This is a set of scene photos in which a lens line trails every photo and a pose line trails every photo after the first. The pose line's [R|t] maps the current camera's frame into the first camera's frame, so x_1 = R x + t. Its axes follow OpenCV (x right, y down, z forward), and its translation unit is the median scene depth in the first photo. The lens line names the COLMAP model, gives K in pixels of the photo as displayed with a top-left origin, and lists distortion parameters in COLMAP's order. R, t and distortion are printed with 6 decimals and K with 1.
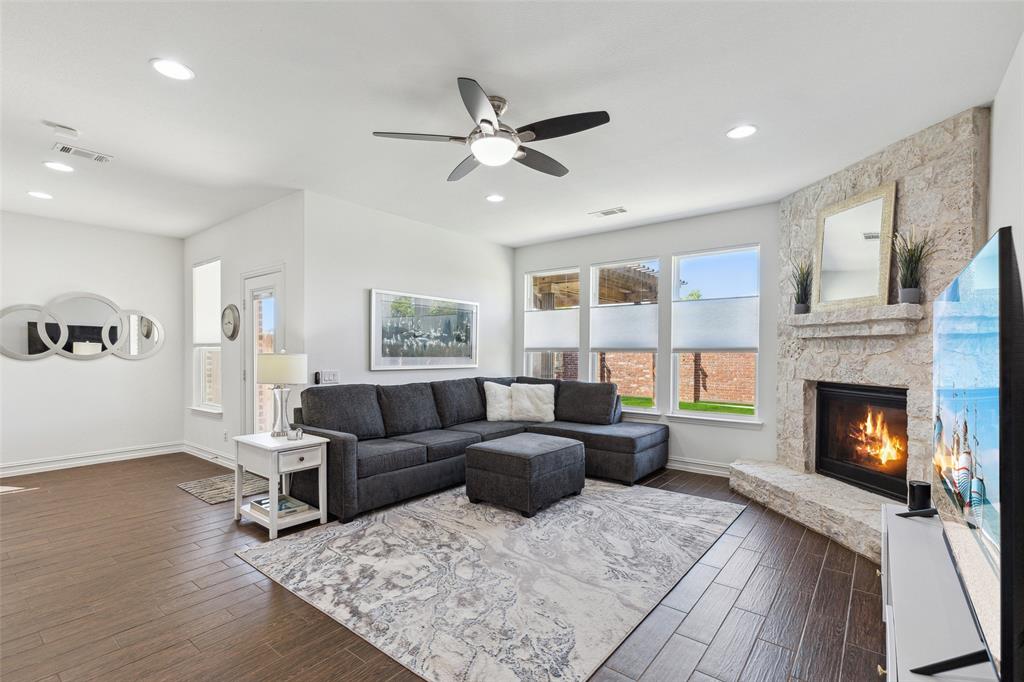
lens RADIAL K [[465.1, 0, 510.0], [0, 465.1, 351.5], [0, 0, 1]] dist [0.011231, -0.000643]
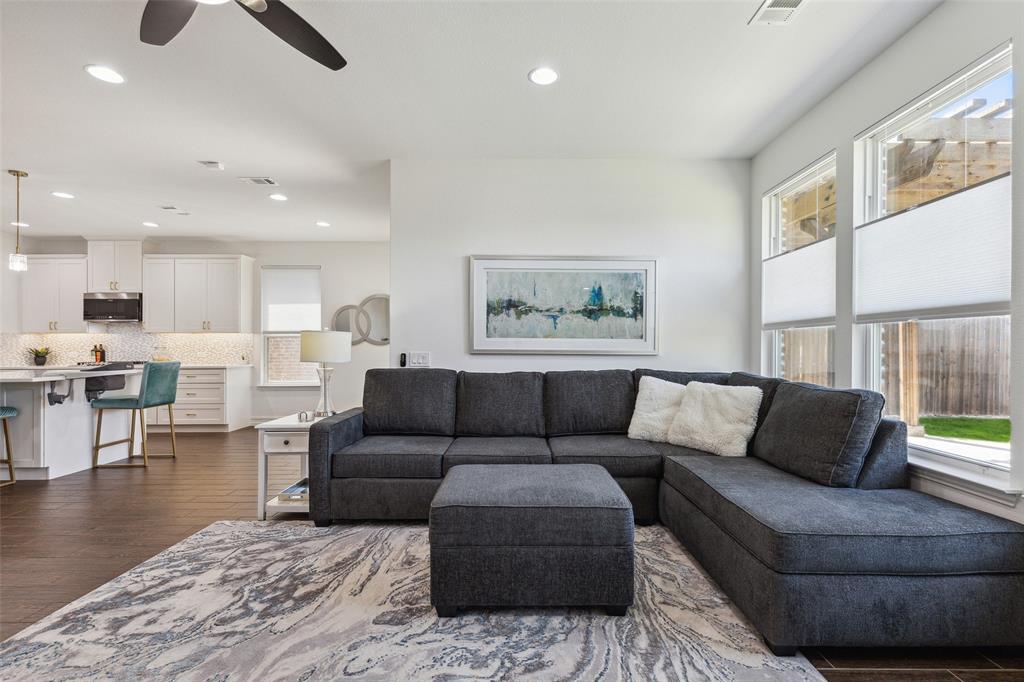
lens RADIAL K [[465.1, 0, 514.2], [0, 465.1, 342.9], [0, 0, 1]] dist [0.011231, -0.000643]
pose [[0.628423, -0.011428, -0.777787, 0.486253], [0.002756, 0.999919, -0.012466, 0.038951], [0.777867, 0.005690, 0.628404, 0.664443]]
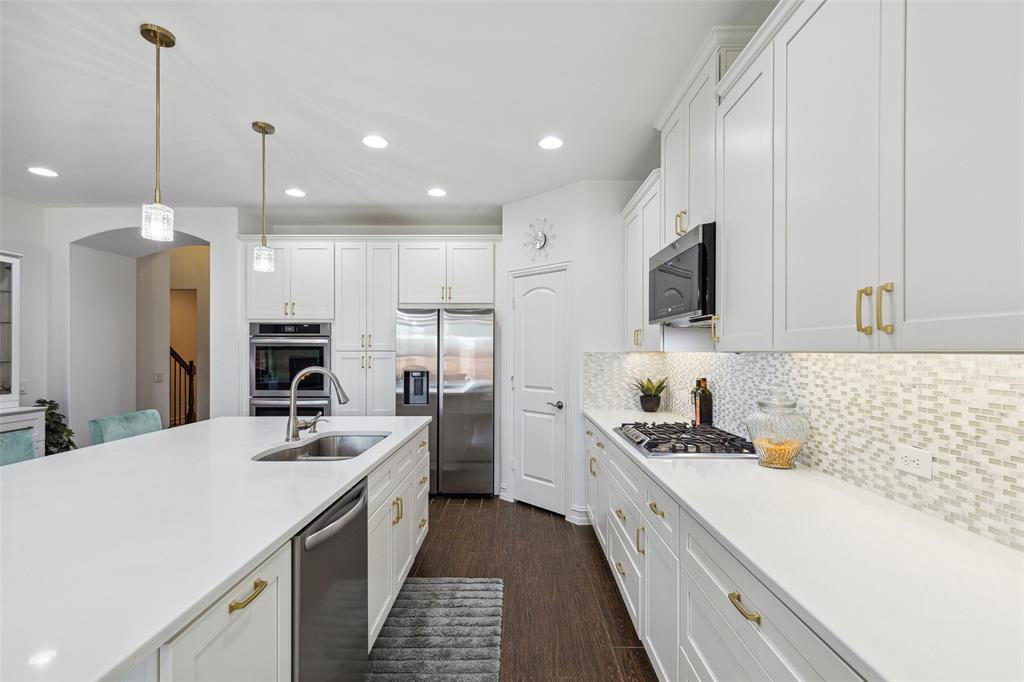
lens RADIAL K [[465.1, 0, 509.4], [0, 465.1, 349.4], [0, 0, 1]] dist [0.011231, -0.000643]
pose [[-0.782602, -0.006538, -0.622488, -1.217020], [-0.005547, 0.999978, -0.003529, -0.024113], [0.622497, 0.000691, -0.782621, 0.947840]]
